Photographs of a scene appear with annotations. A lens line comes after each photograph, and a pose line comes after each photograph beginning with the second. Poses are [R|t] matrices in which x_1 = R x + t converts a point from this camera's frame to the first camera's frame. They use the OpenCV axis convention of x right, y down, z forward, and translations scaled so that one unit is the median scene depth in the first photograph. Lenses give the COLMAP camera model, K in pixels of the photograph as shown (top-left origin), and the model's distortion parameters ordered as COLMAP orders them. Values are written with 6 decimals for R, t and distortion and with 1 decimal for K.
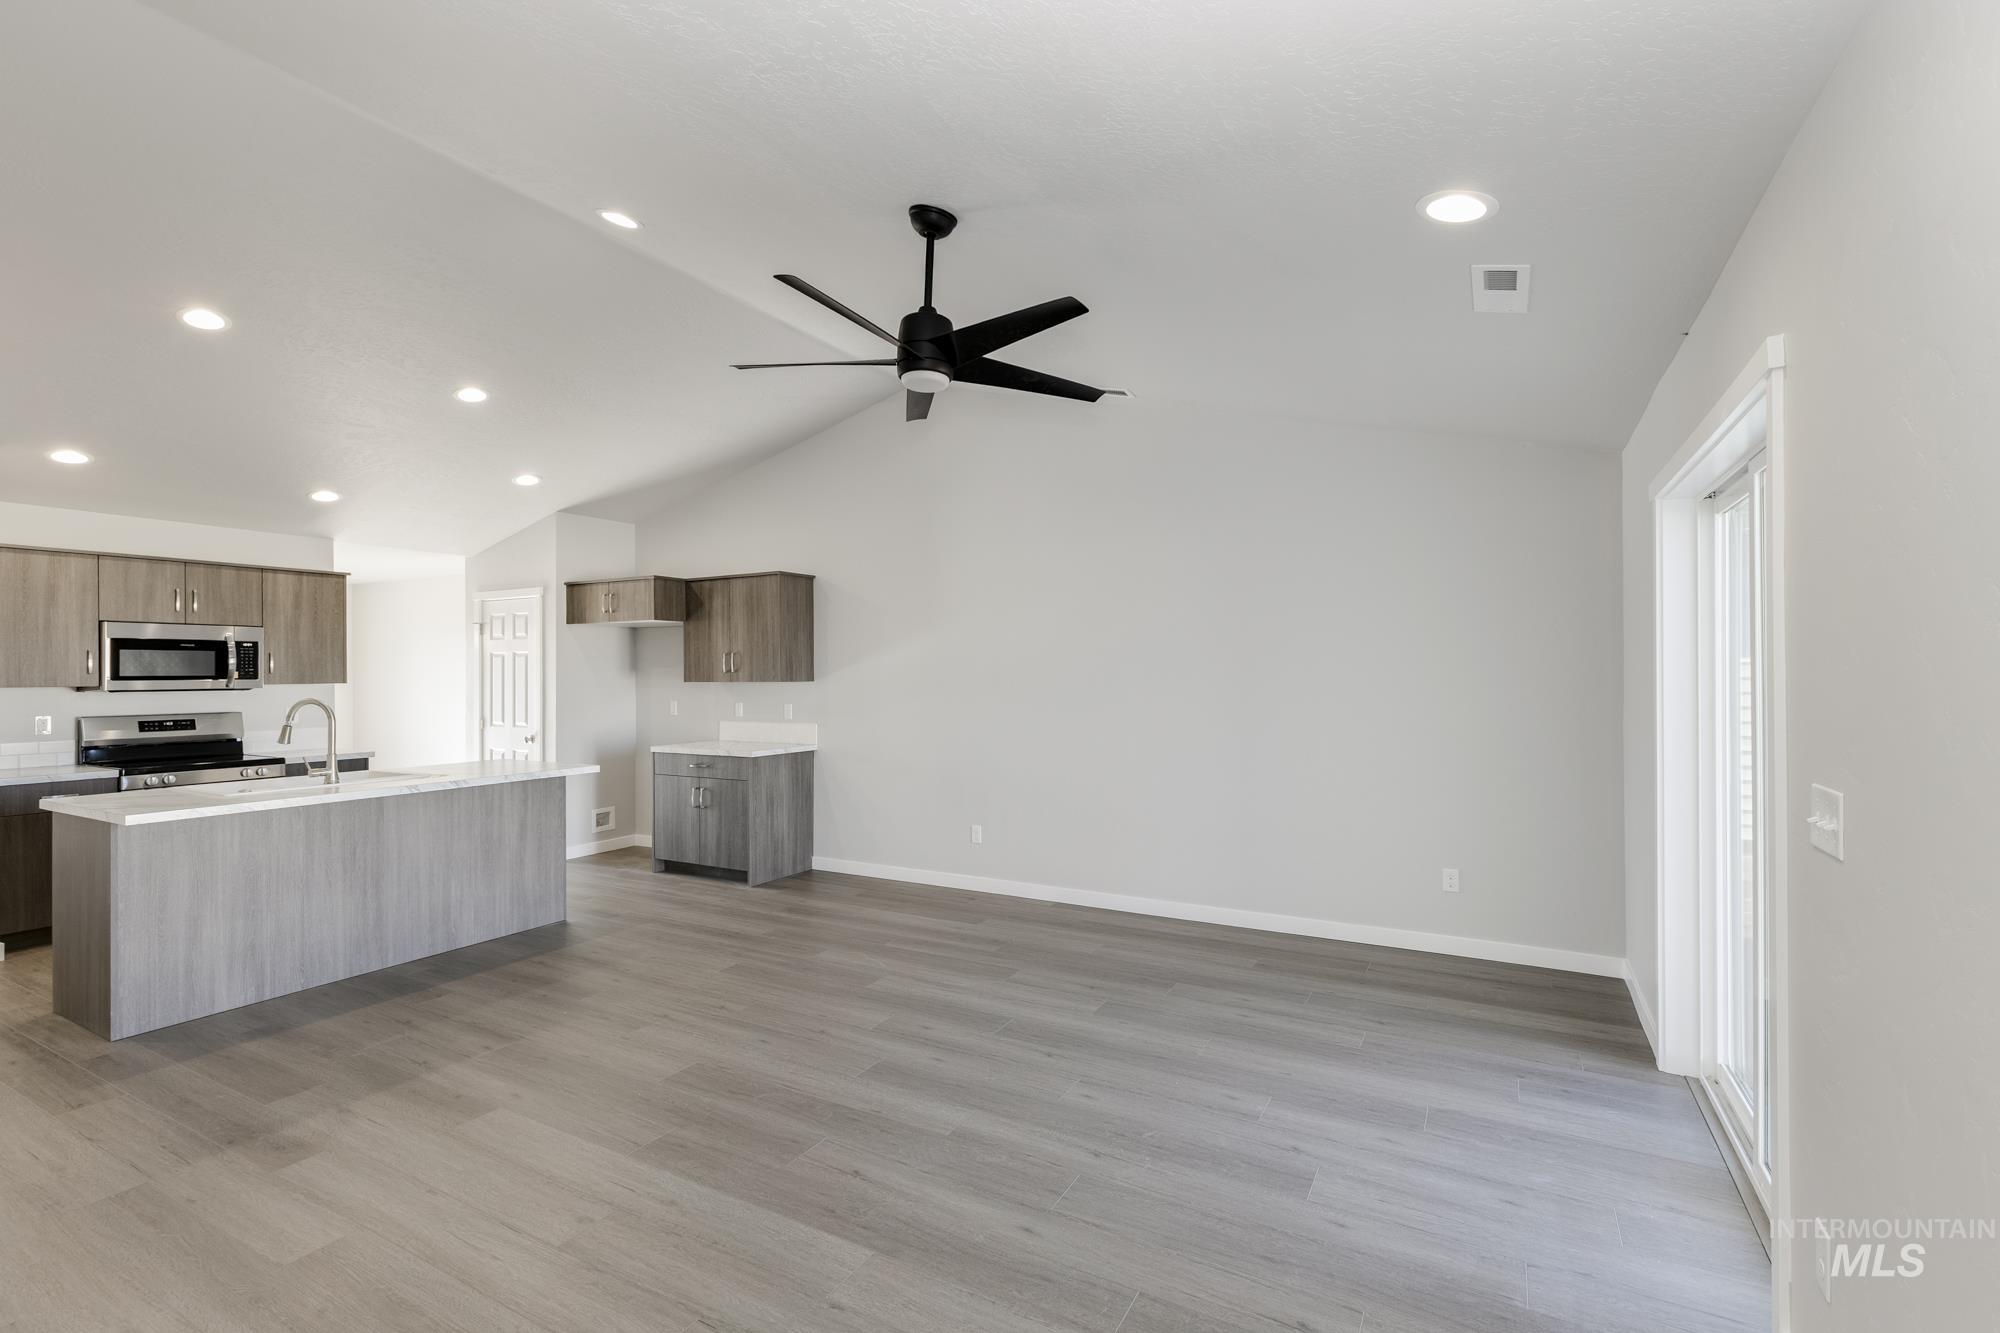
lens RADIAL K [[867.7, 0, 1006.9], [0, 867.7, 673.1], [0, 0, 1]] dist [0.009895, -0.000299]
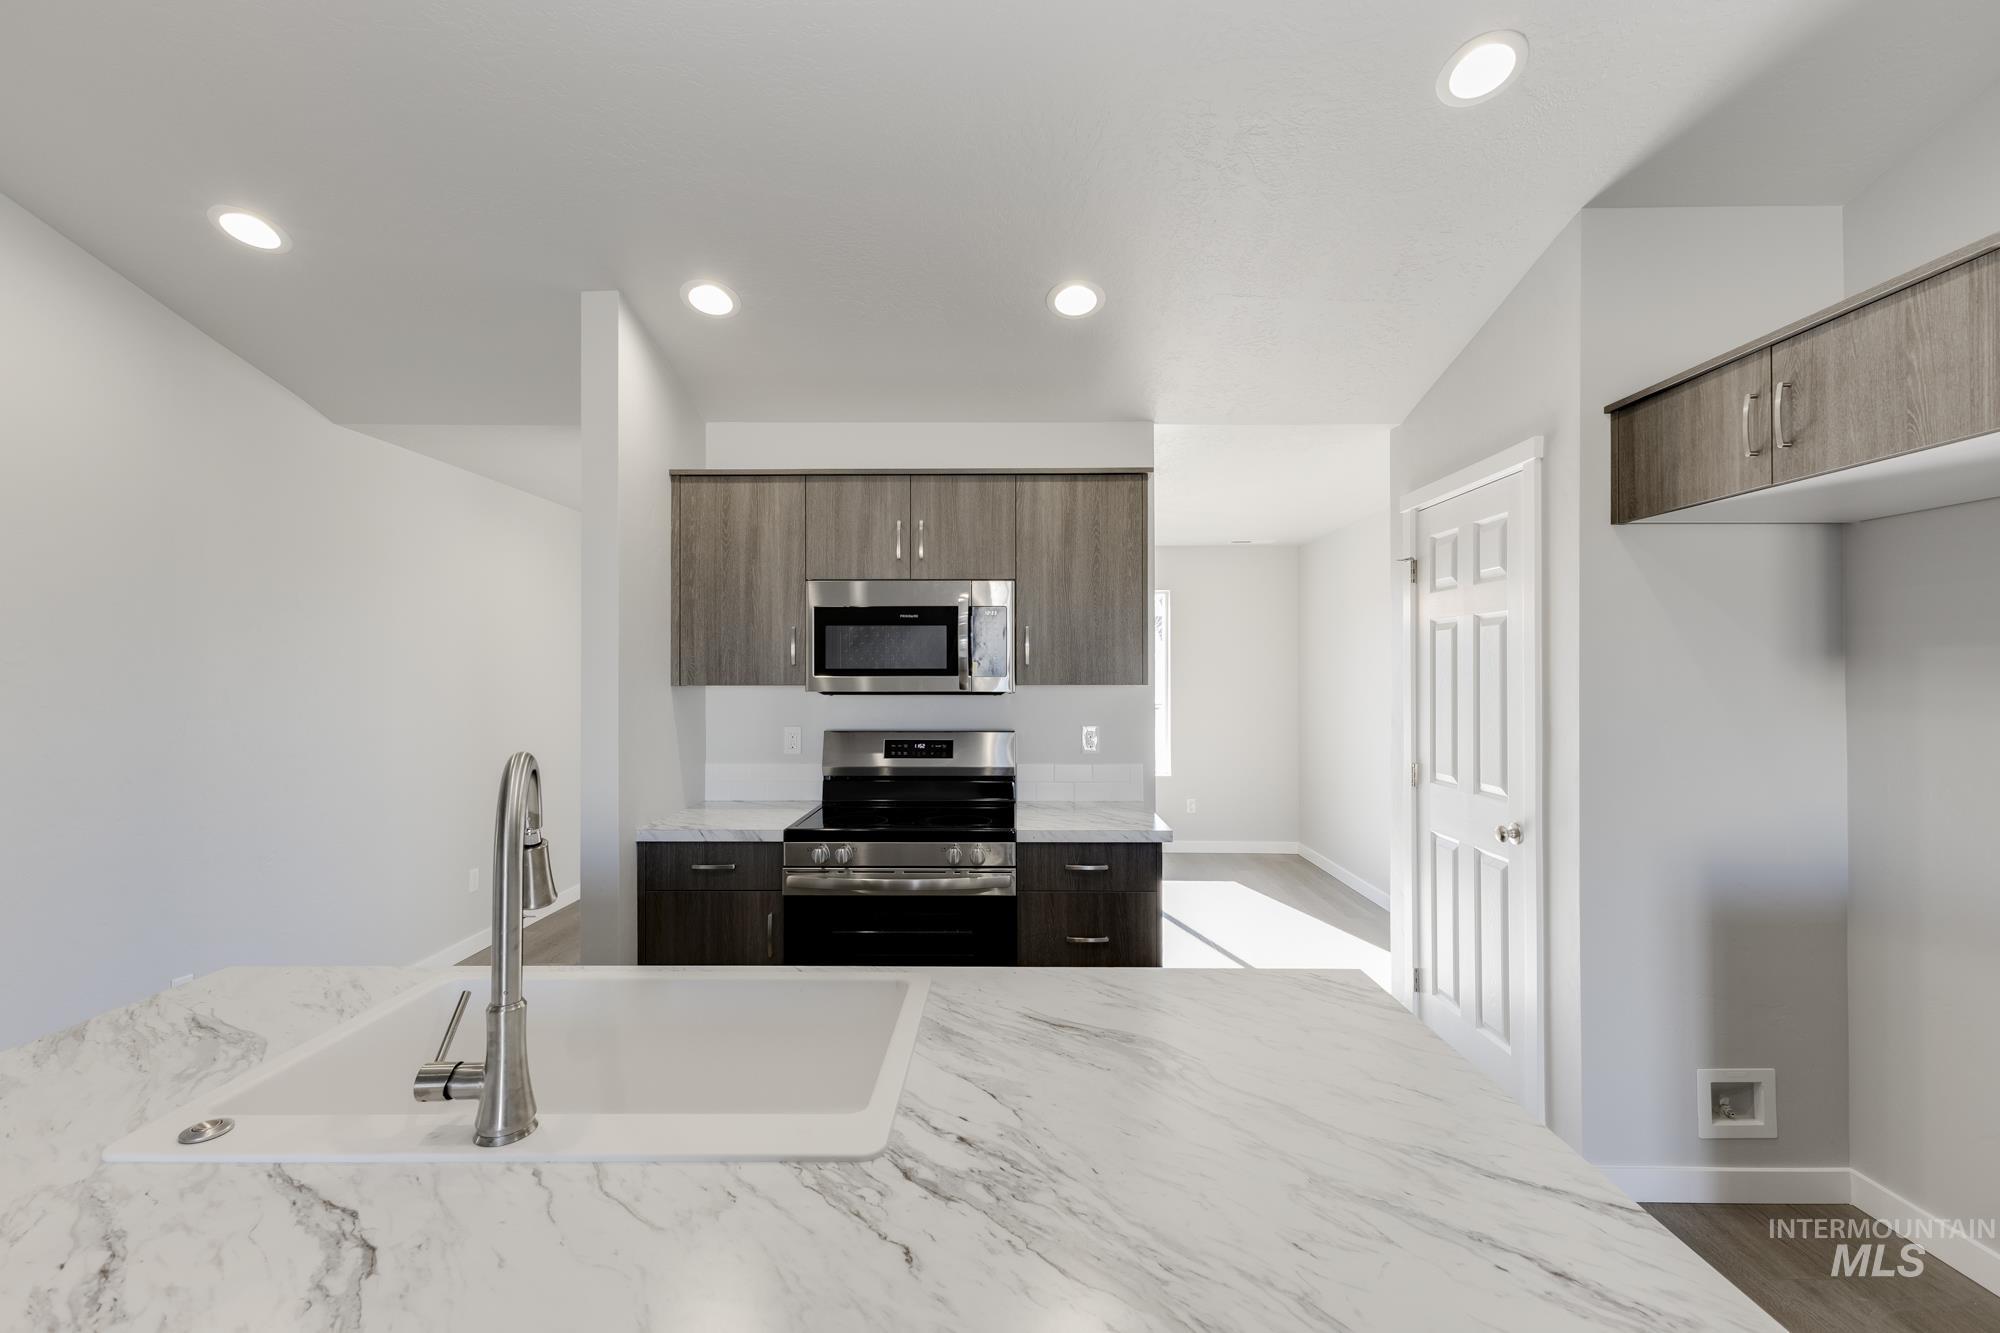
lens RADIAL K [[872.2, 0, 1010.8], [0, 872.2, 663.6], [0, 0, 1]] dist [0.017720, -0.005855]
pose [[0.483227, -0.003498, -0.875488, -0.392202], [-0.000884, 0.999990, -0.004483, 0.002176], [0.875494, 0.002940, 0.483219, 0.771798]]
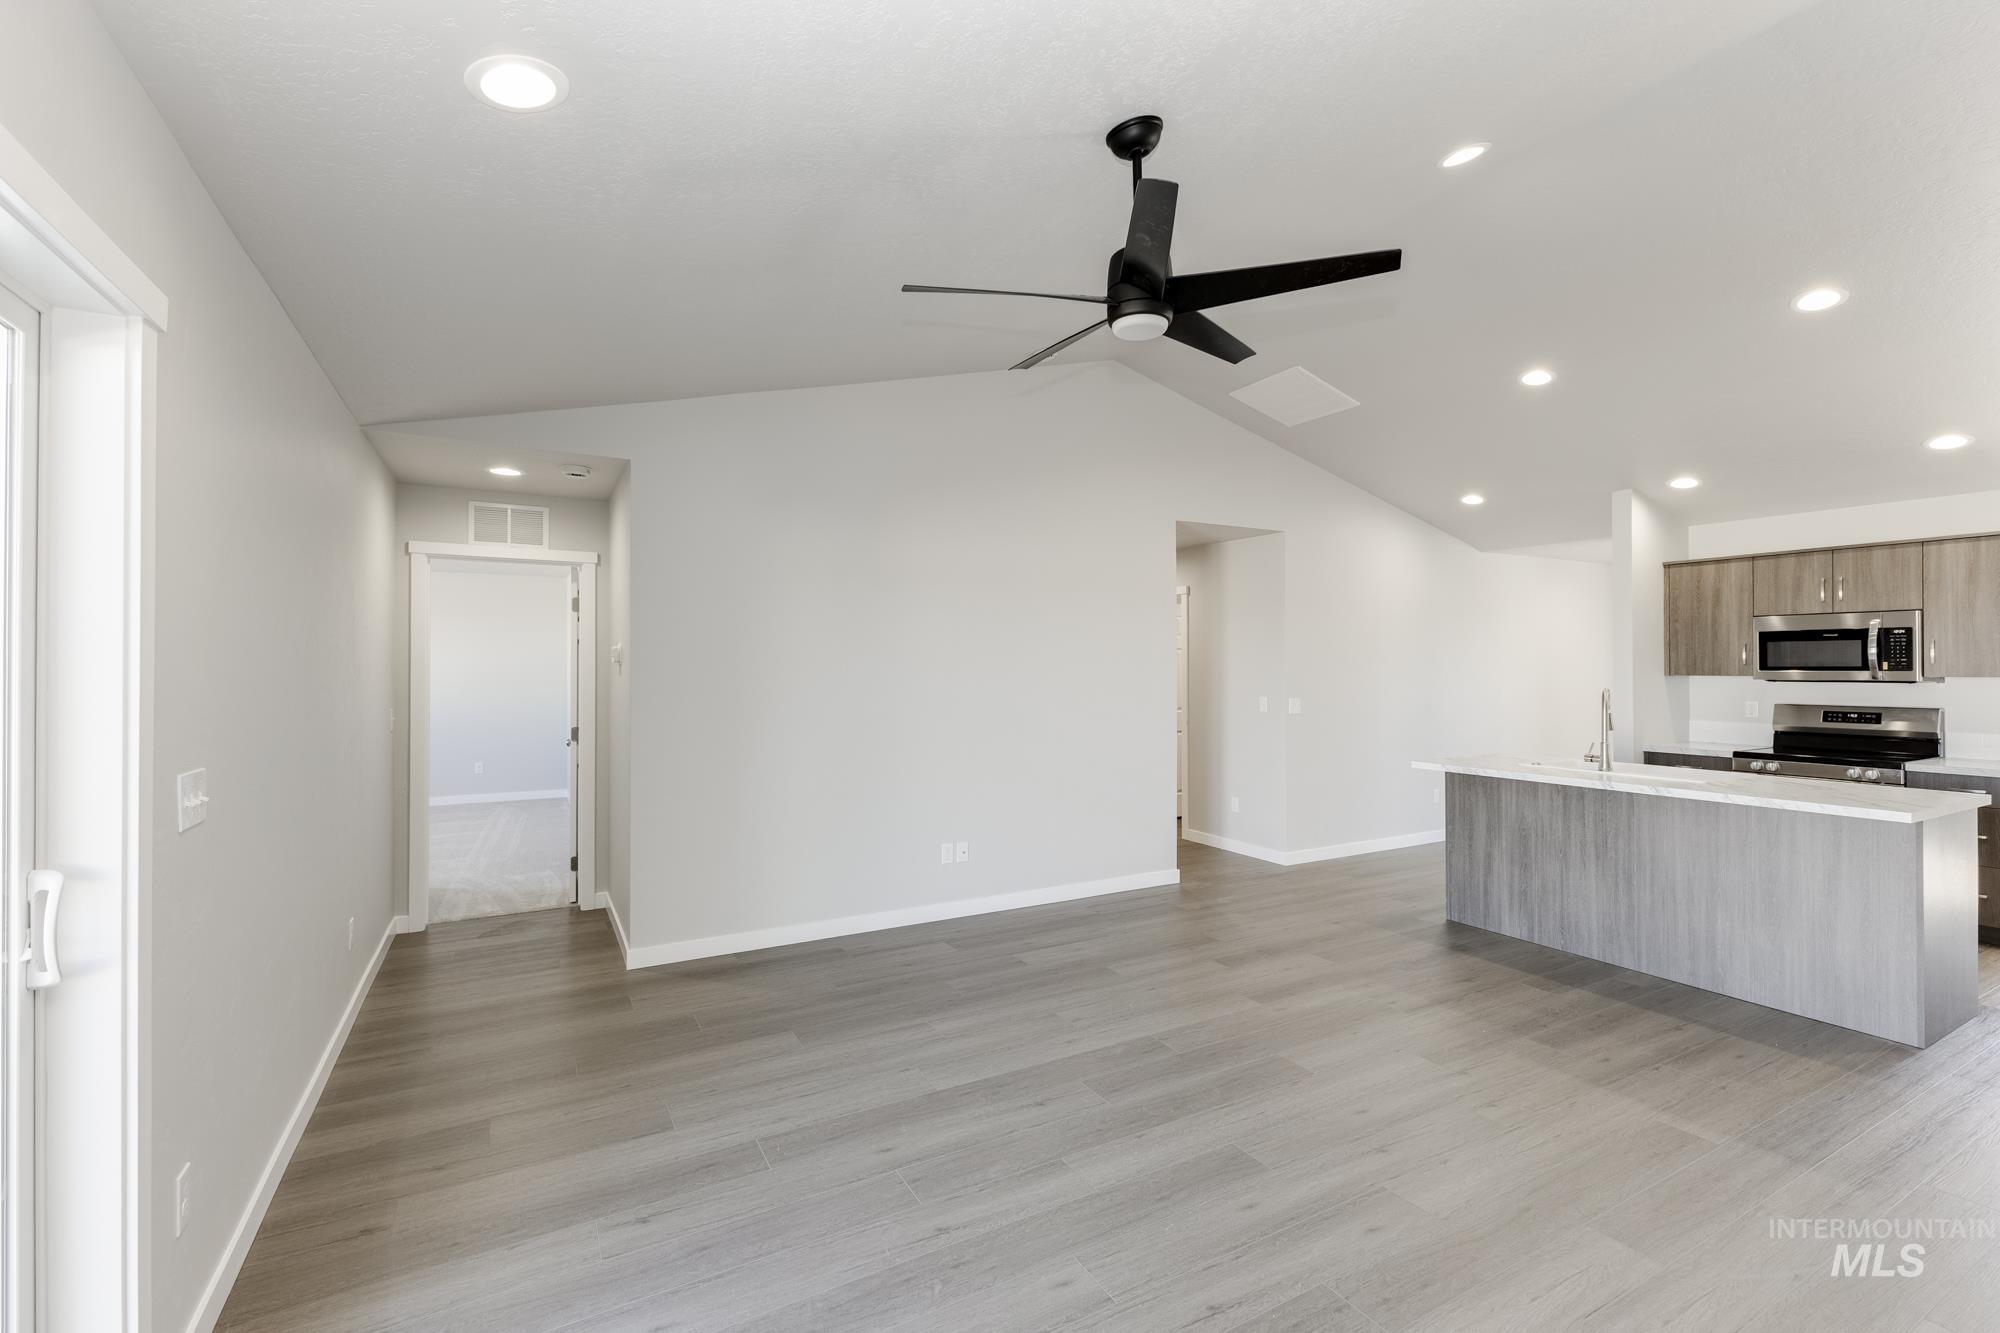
lens RADIAL K [[857.9, 0, 981.2], [0, 857.9, 661.7], [0, 0, 1]] dist [0.017821, -0.009639]
pose [[-0.534669, 0.000344, -0.845062, 0.381430], [0.004792, 0.999985, -0.002624, -0.004157], [0.845048, -0.005452, -0.534662, 0.708415]]
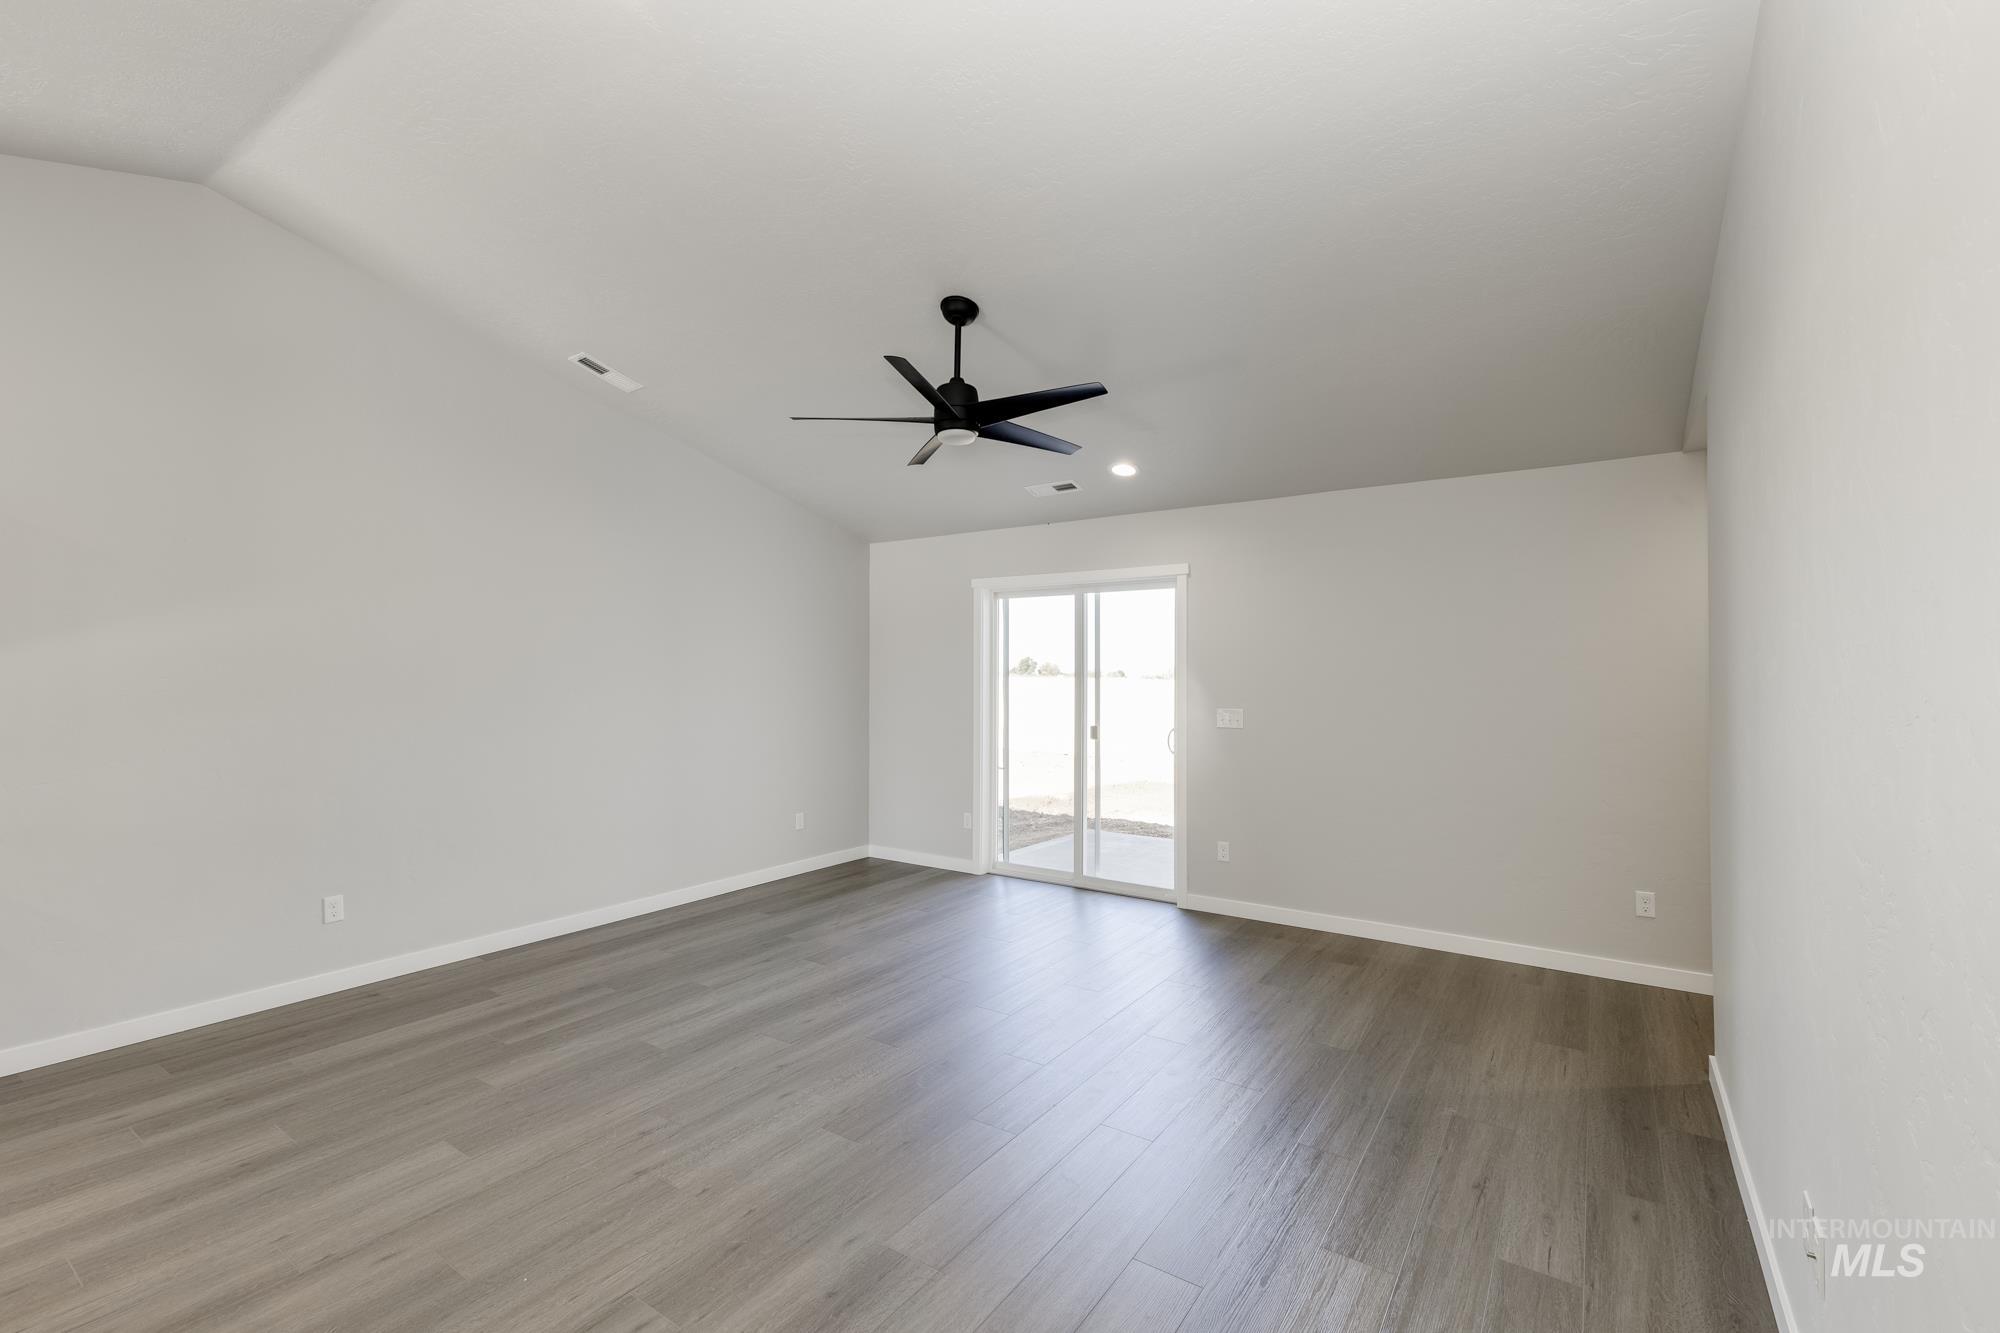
lens RADIAL K [[872.2, 0, 1010.8], [0, 872.2, 663.6], [0, 0, 1]] dist [0.017720, -0.005855]
pose [[0.072000, 0.021530, 0.997172, -0.712391], [-0.005324, 0.999761, -0.021201, 0.007894], [-0.997390, -0.003782, 0.072098, 0.446767]]
